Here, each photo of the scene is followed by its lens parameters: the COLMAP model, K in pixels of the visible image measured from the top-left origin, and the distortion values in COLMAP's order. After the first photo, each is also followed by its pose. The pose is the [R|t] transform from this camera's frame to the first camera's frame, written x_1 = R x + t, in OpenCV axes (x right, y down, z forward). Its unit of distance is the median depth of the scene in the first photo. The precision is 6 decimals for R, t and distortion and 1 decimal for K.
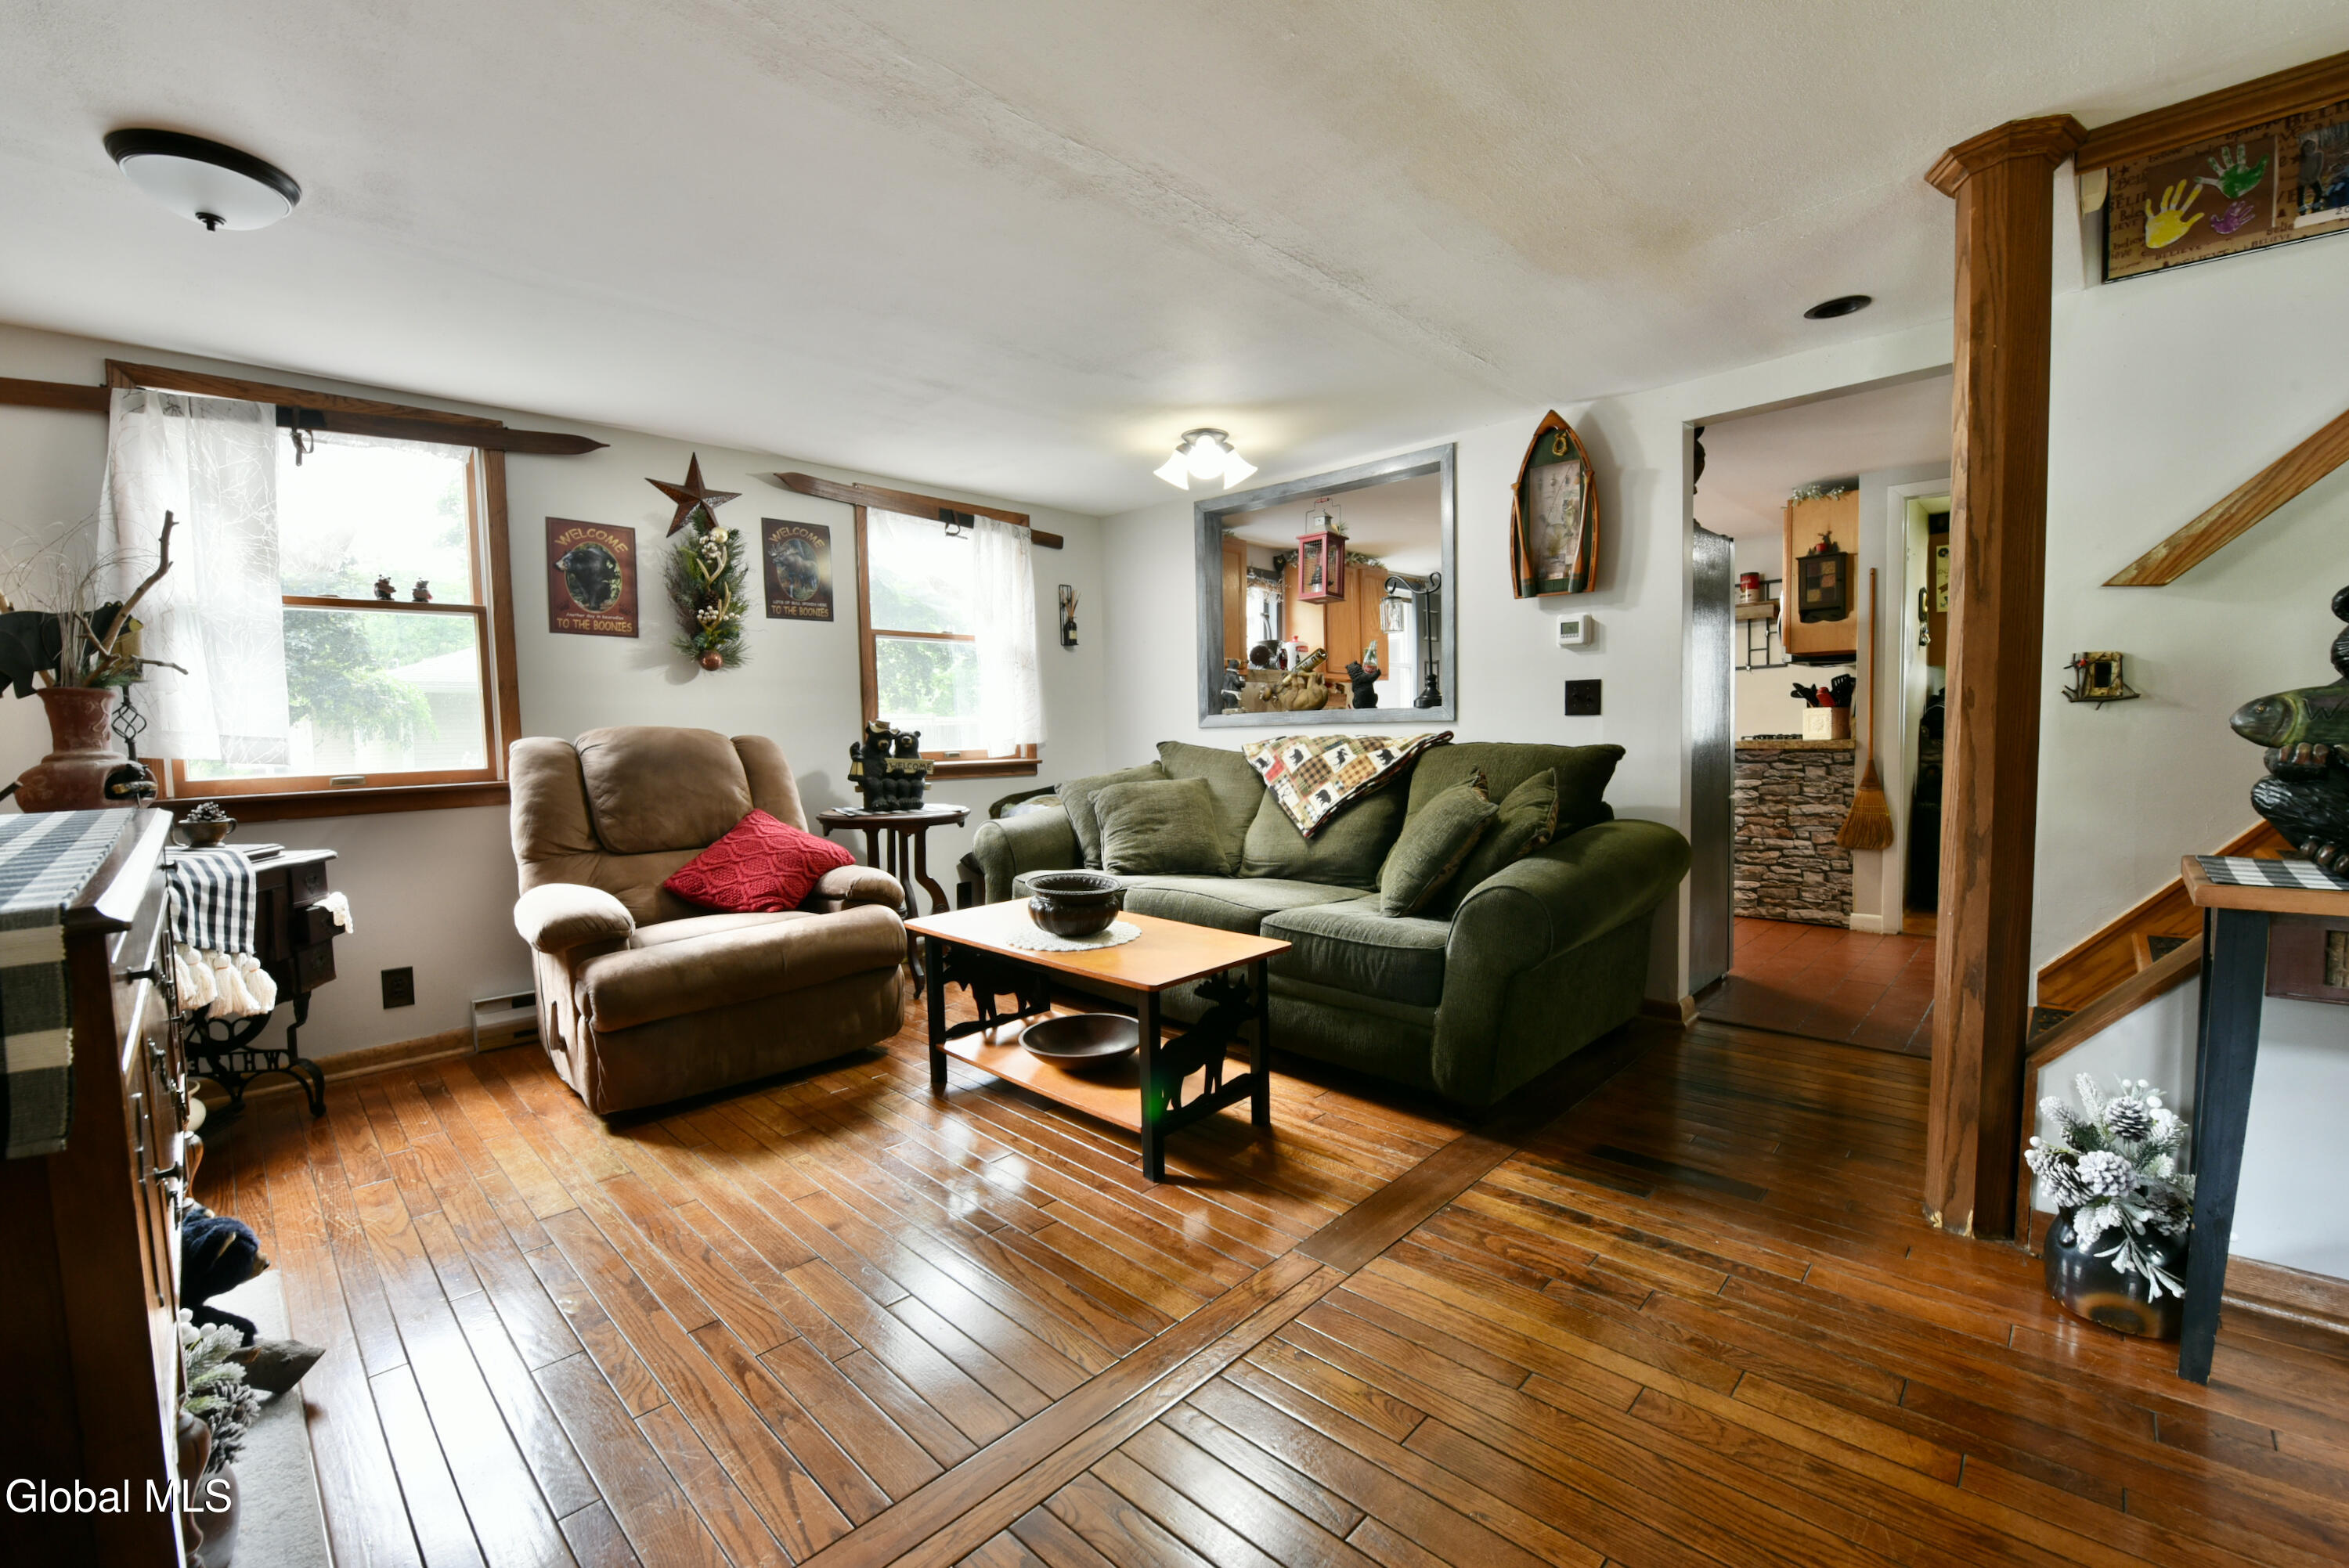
lens RADIAL K [[960.8, 0, 1172.6], [0, 960.8, 791.9], [0, 0, 1]] dist [-0.013755, -0.003484]
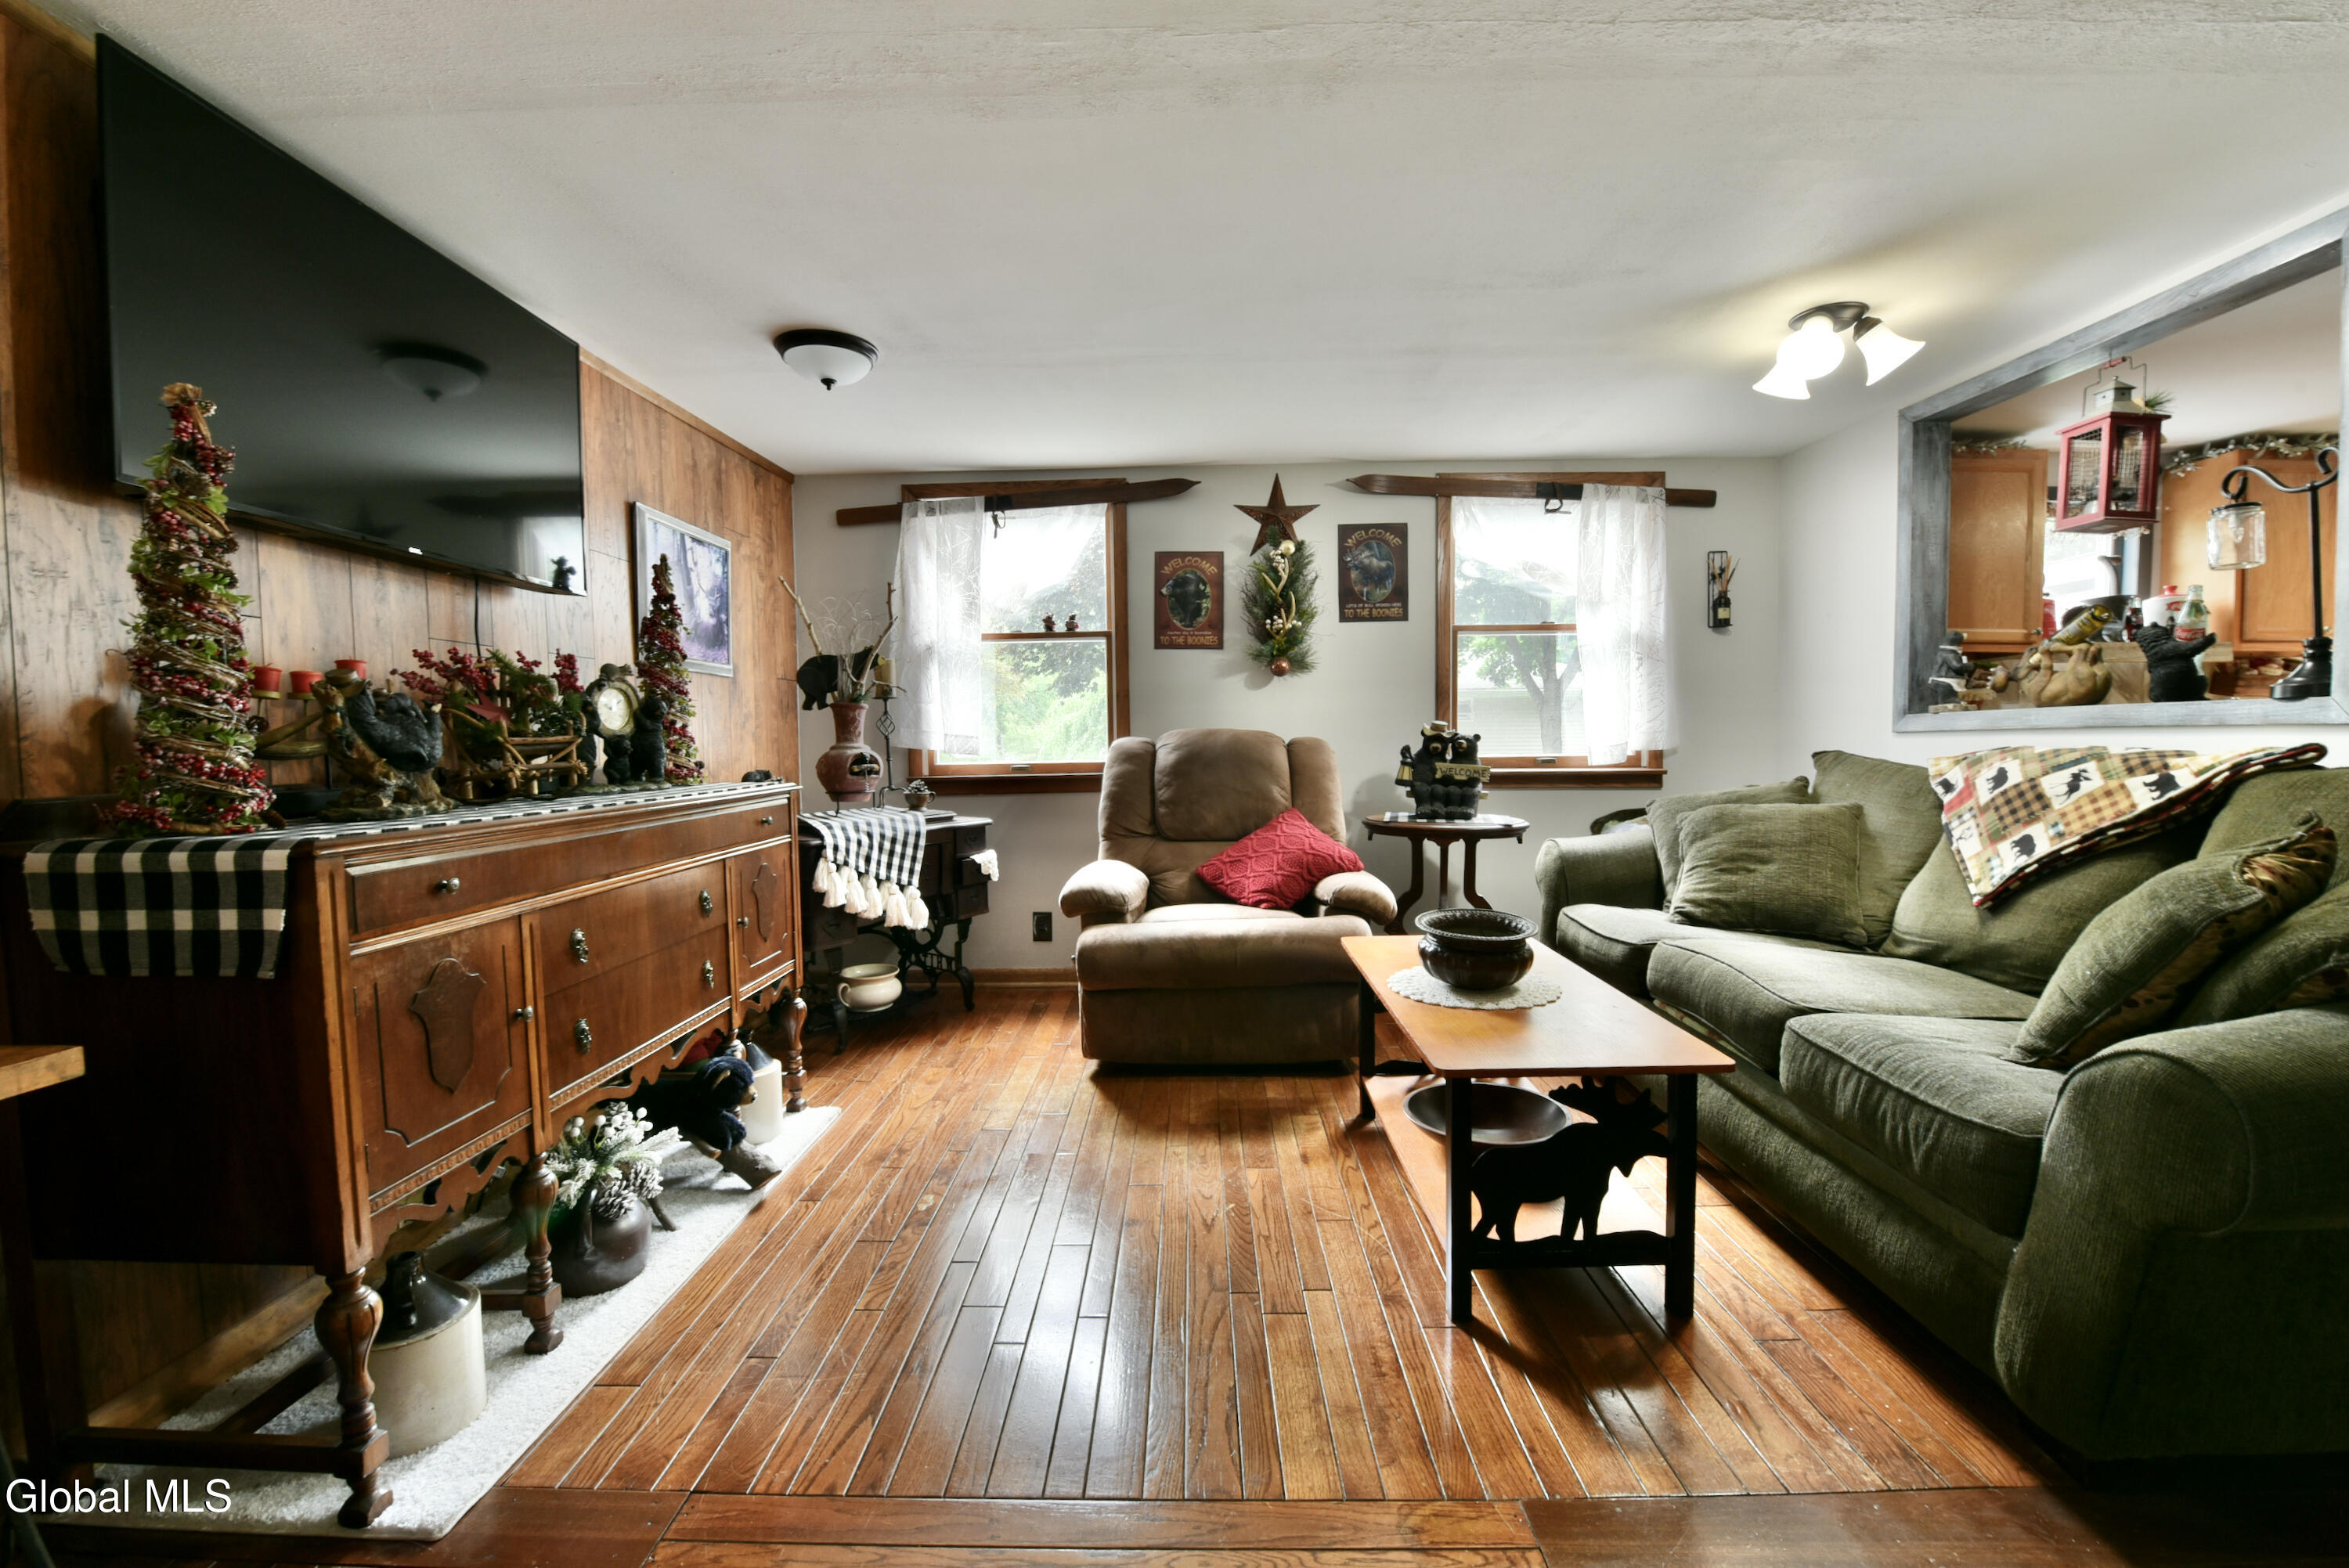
lens RADIAL K [[960.8, 0, 1178.5], [0, 960.8, 790.6], [0, 0, 1]] dist [-0.013755, -0.003484]
pose [[0.687805, 0.050066, -0.724167, 0.270647], [-0.049892, 0.998520, 0.021647, -0.020189], [0.724179, 0.021241, 0.689285, 0.220590]]
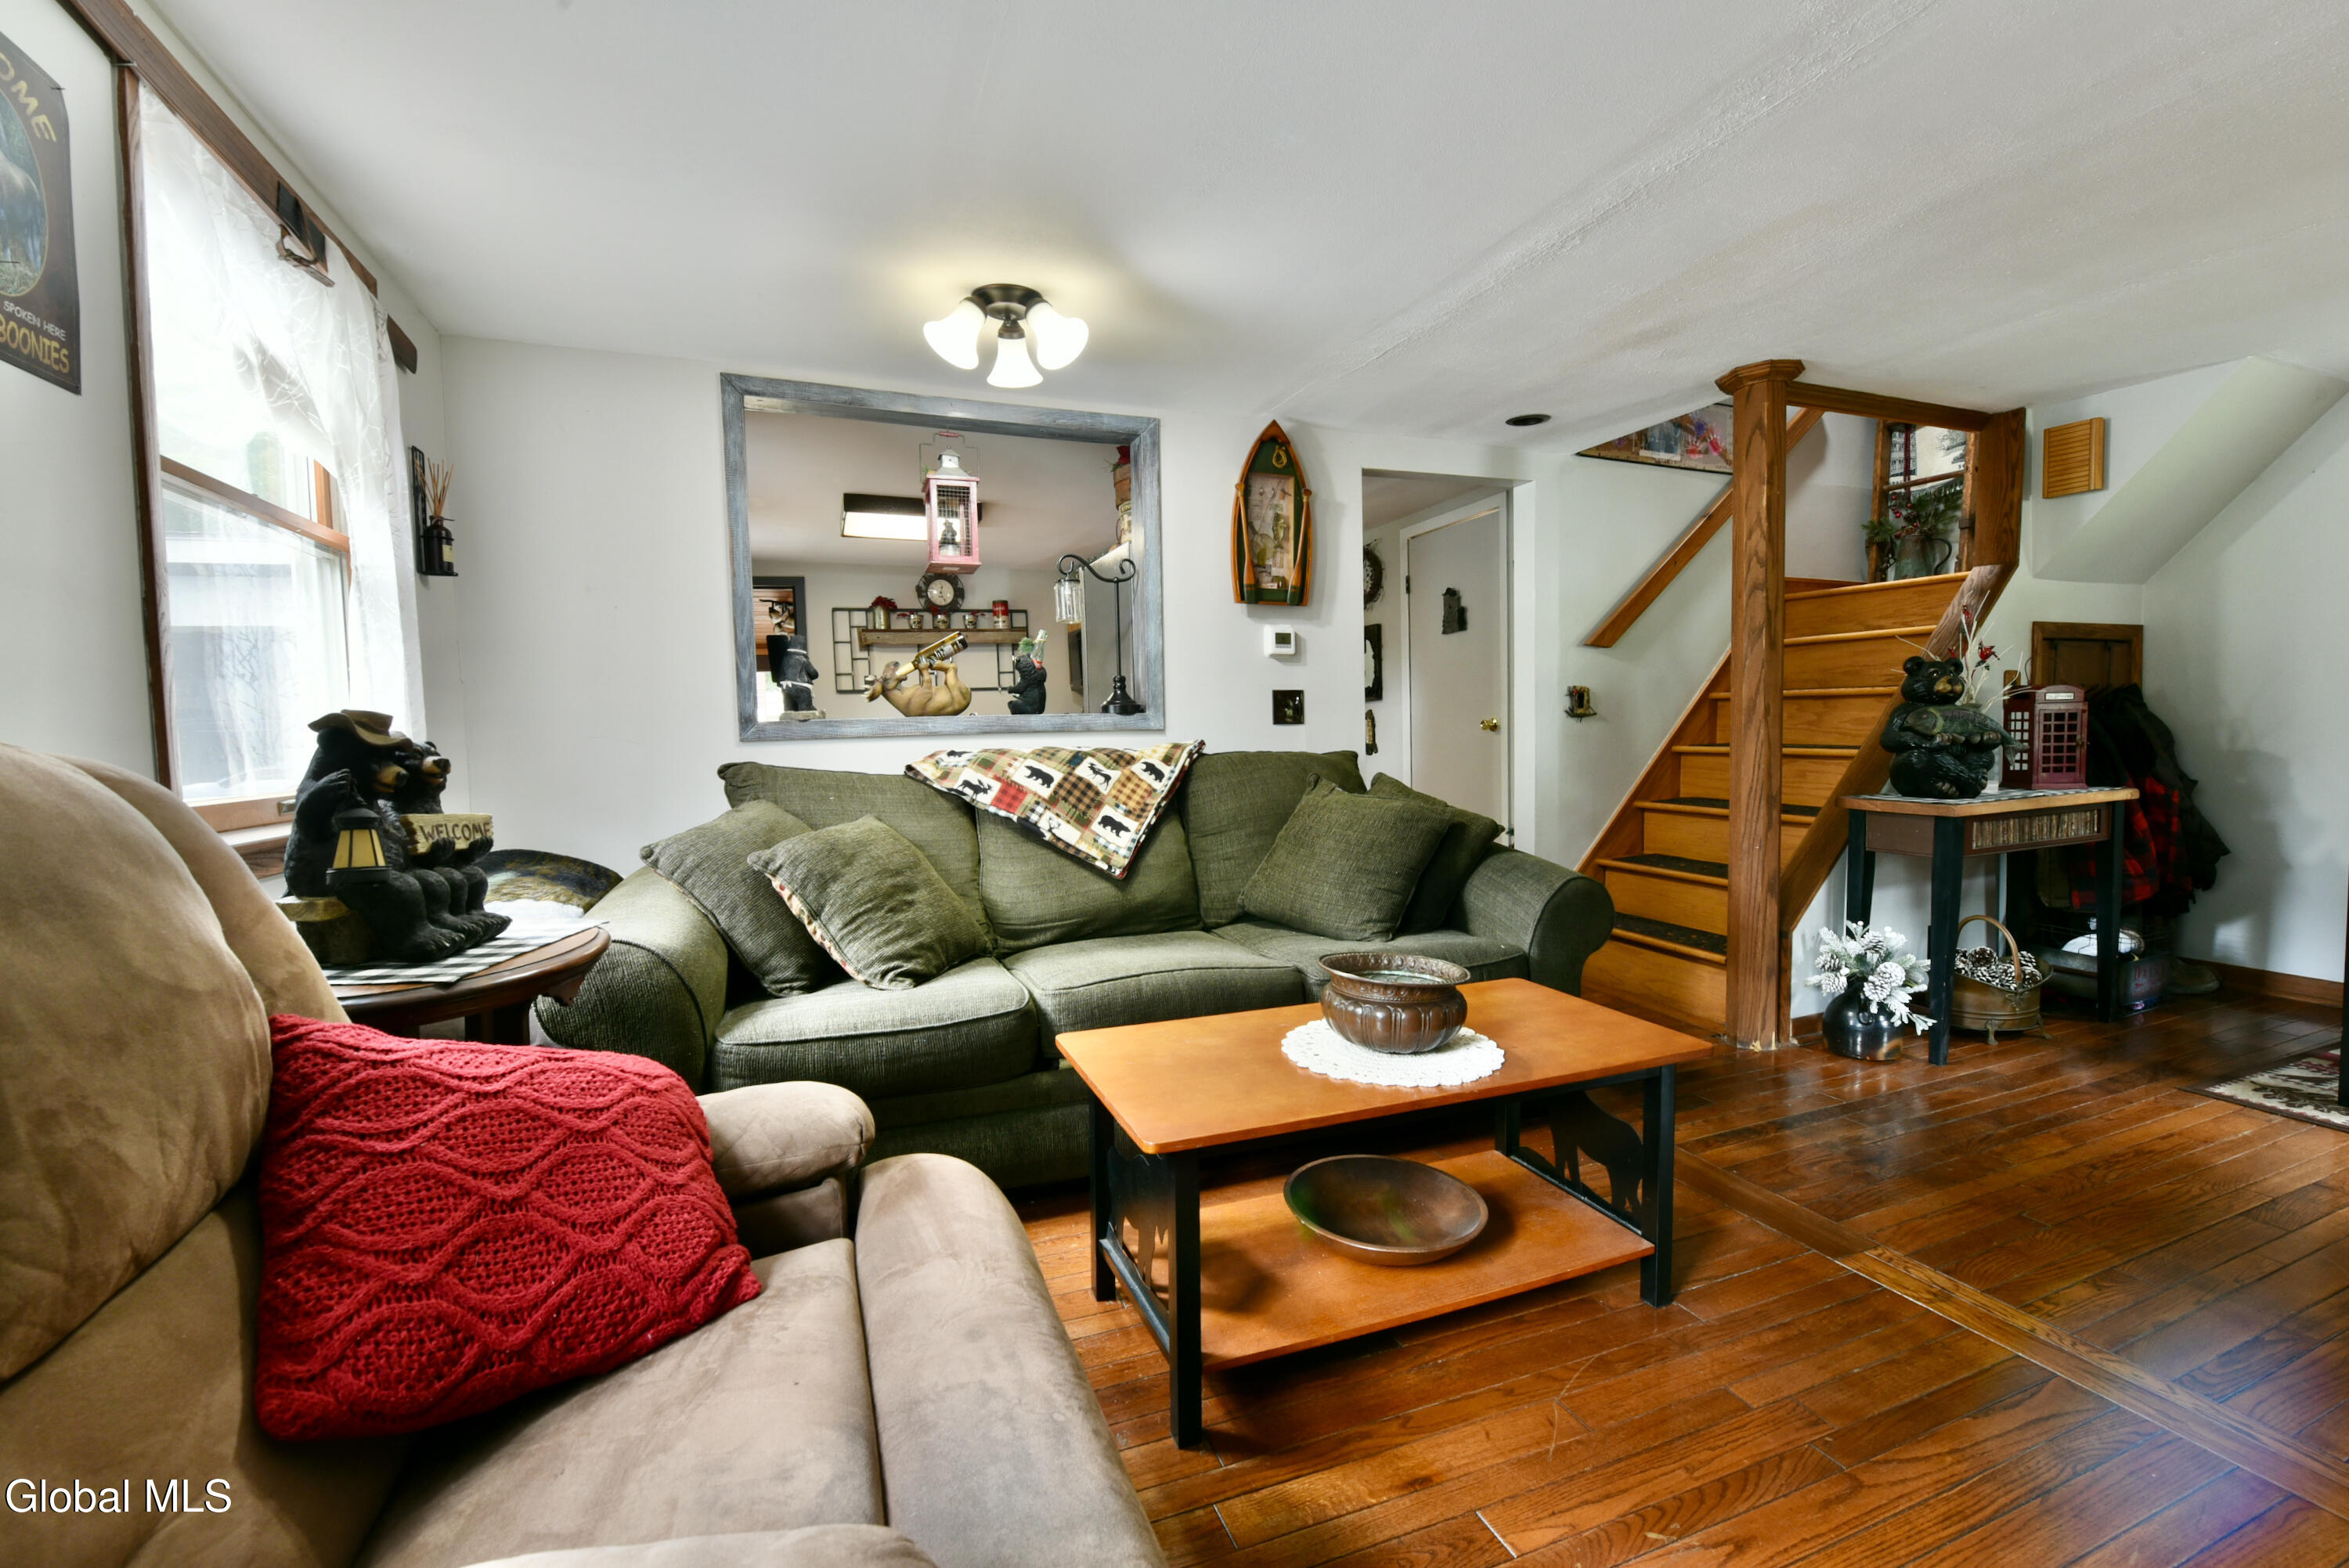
lens RADIAL K [[960.8, 0, 1208.8], [0, 960.8, 787.8], [0, 0, 1]] dist [-0.013755, -0.003484]
pose [[0.411371, -0.043375, 0.910435, -0.623997], [0.072331, 0.997270, 0.014830, -0.037108], [-0.908594, 0.059752, 0.413385, 0.737374]]
